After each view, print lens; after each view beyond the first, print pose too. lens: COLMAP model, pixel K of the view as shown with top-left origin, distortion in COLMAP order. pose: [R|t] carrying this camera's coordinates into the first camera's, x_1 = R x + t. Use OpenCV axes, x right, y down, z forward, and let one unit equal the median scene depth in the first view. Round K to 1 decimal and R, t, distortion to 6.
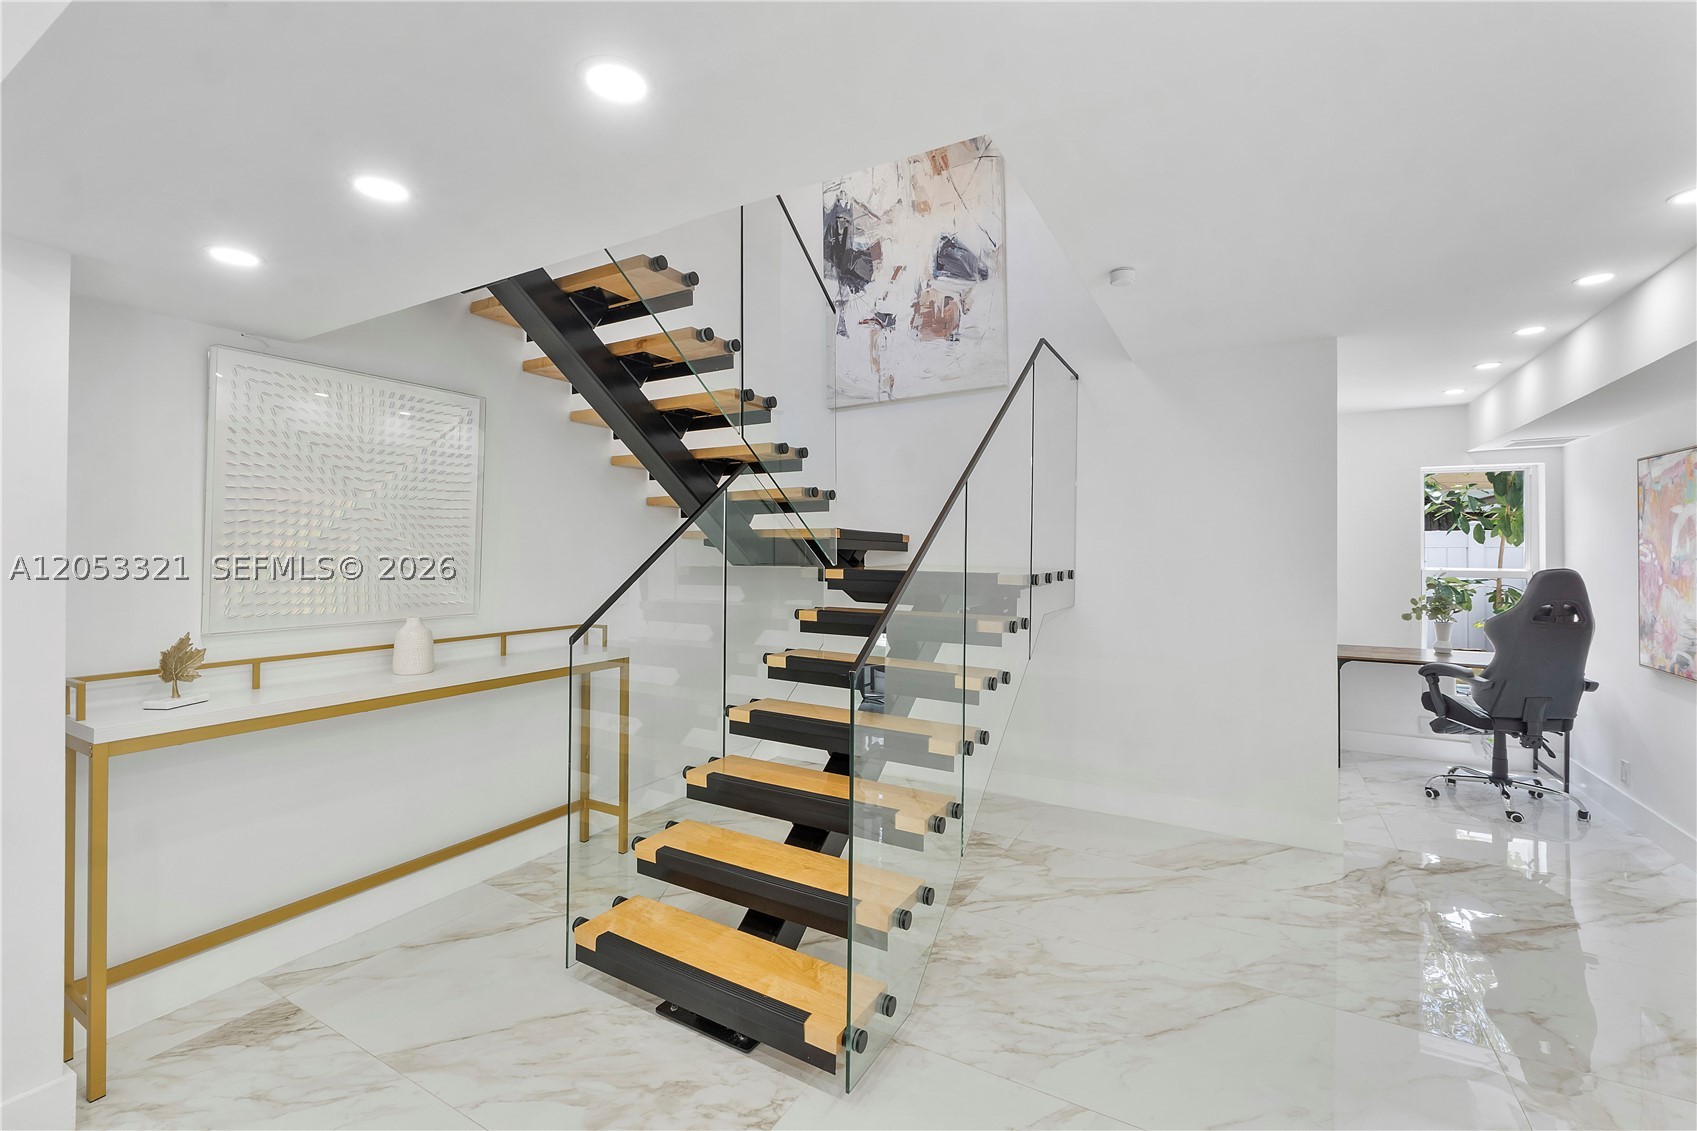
lens RADIAL K [[716.5, 0, 848.0], [0, 716.5, 537.5], [0, 0, 1]] dist [-0.001793, 0.000035]
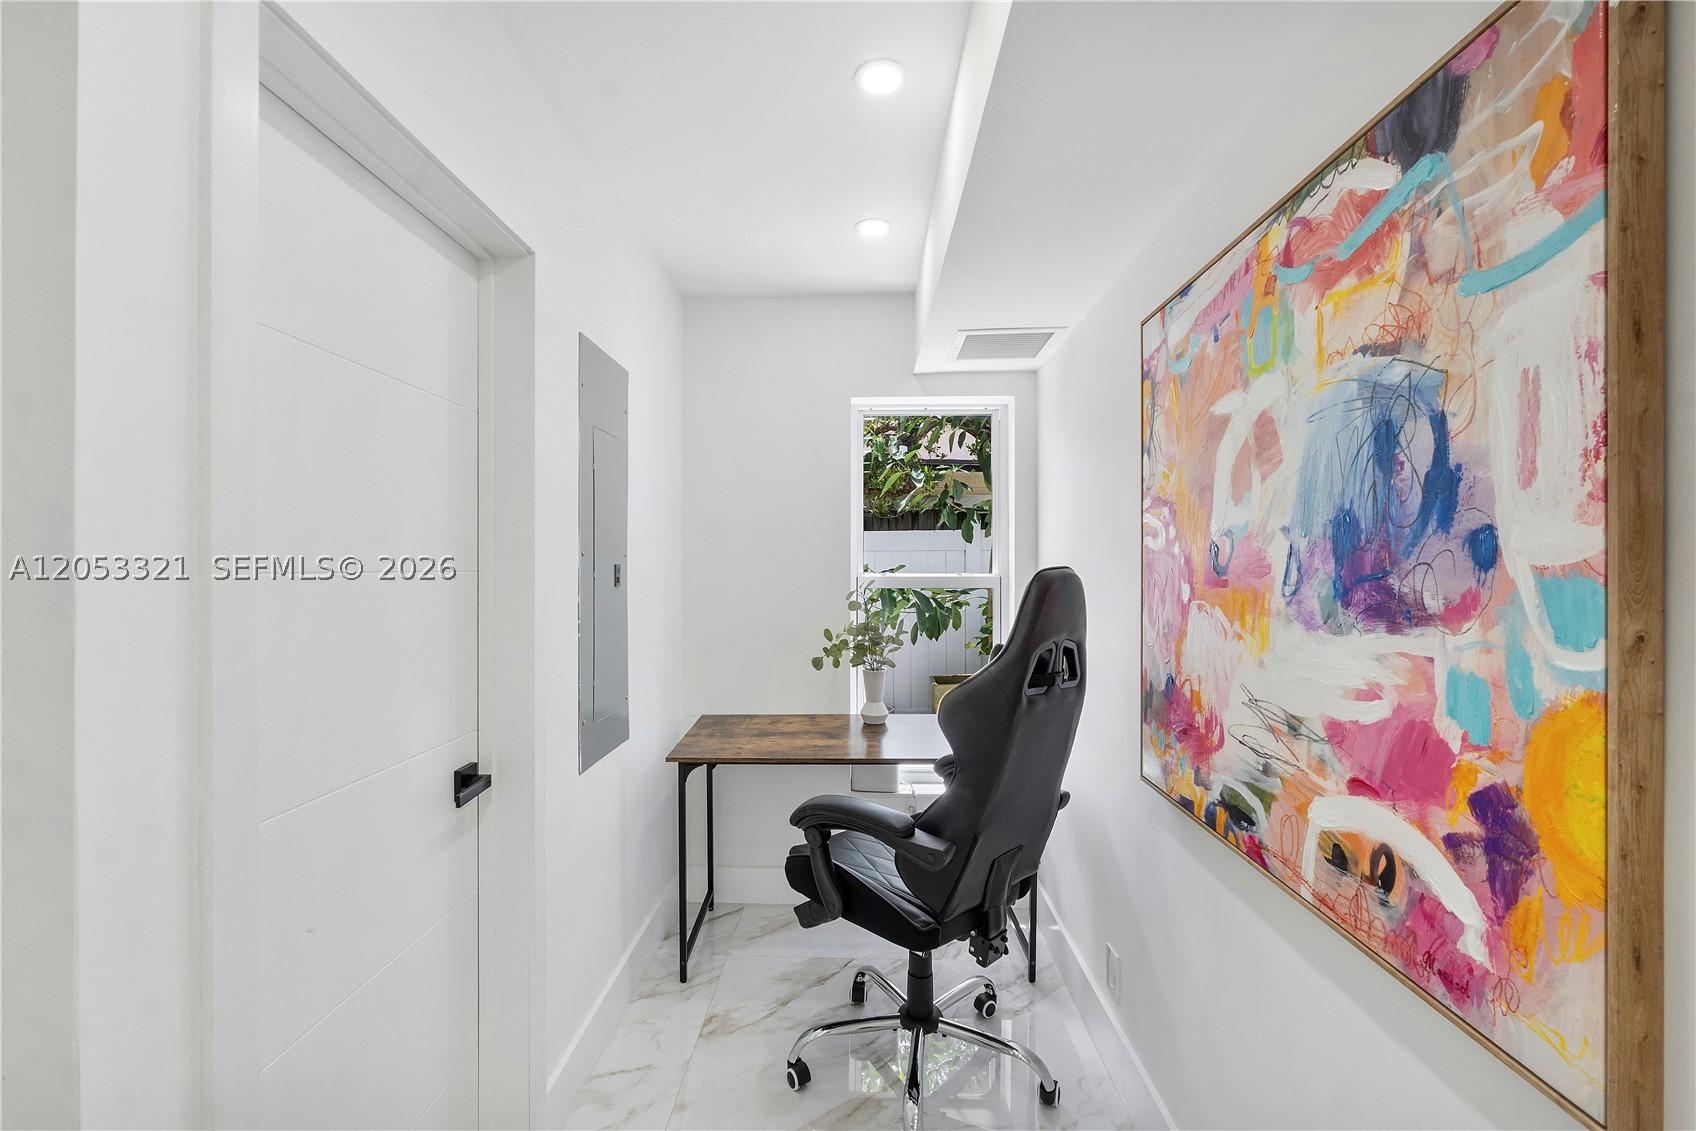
lens RADIAL K [[725.4, 0, 837.4], [0, 725.4, 557.5], [0, 0, 1]] dist [-0.005012, -0.000439]
pose [[0.884058, 0.000103, 0.467378, 0.726453], [-0.003893, 0.999967, 0.007143, 0.036555], [-0.467362, -0.008134, 0.884029, 0.689398]]
